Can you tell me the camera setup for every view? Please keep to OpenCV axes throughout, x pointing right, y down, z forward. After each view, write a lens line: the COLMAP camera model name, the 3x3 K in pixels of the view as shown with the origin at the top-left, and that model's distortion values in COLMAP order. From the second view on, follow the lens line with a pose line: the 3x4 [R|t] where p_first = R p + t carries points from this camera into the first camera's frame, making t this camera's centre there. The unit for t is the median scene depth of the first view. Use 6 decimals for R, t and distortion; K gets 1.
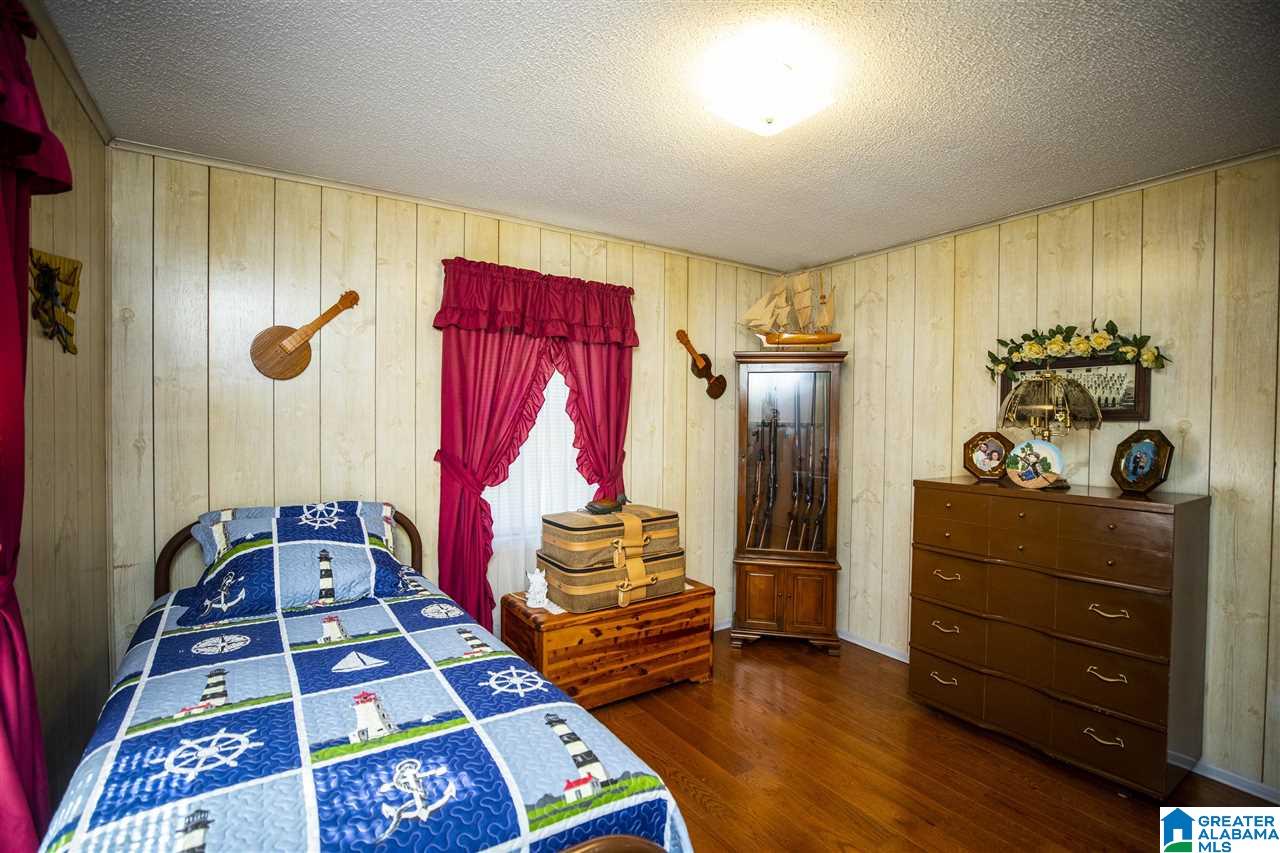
lens RADIAL K [[580.9, 0, 638.6], [0, 580.9, 429.0], [0, 0, 1]] dist [-0.038945, 0.009611]
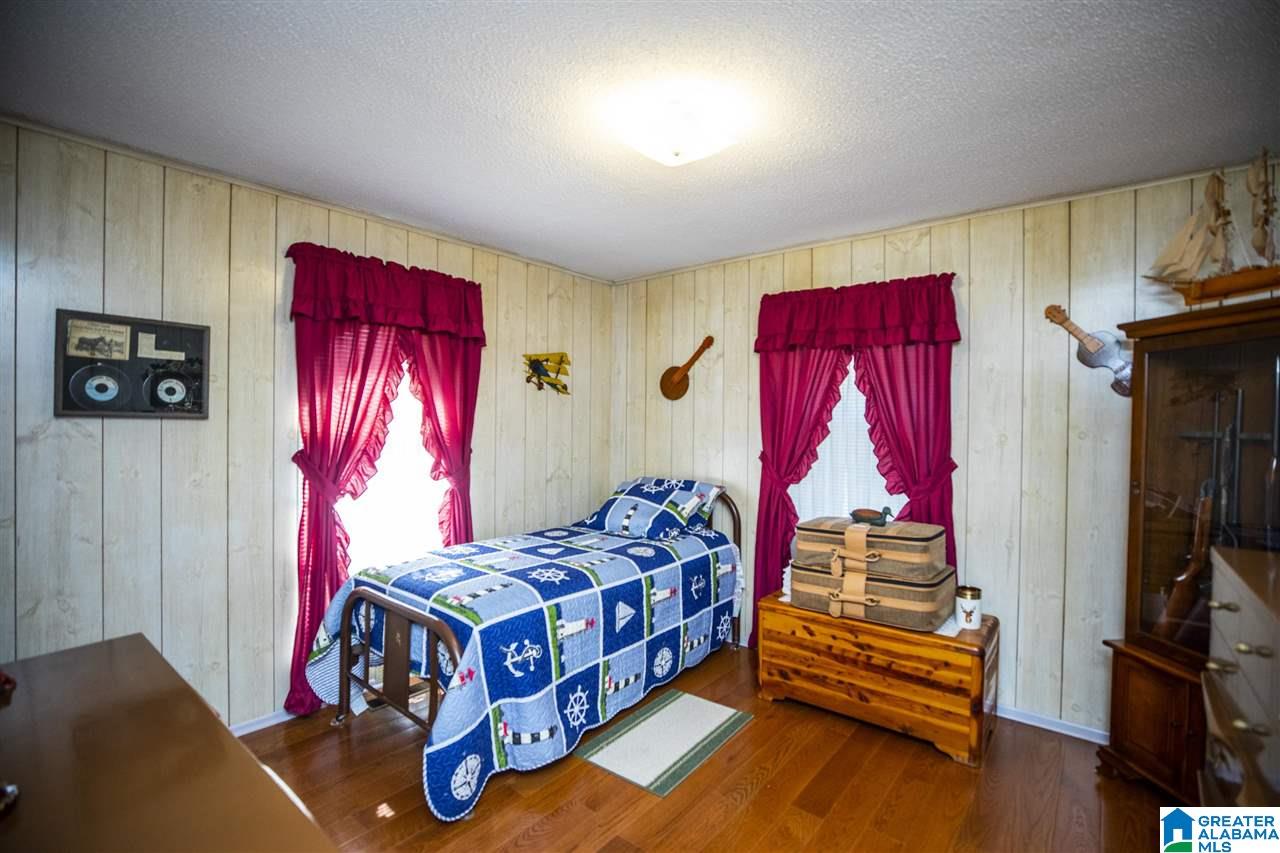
lens RADIAL K [[580.9, 0, 638.6], [0, 580.9, 429.0], [0, 0, 1]] dist [-0.038945, 0.009611]
pose [[0.300346, 0.004317, -0.953821, 0.796122], [-0.022837, 0.999736, -0.002666, -0.000165], [0.953557, 0.022583, 0.300365, 0.380481]]
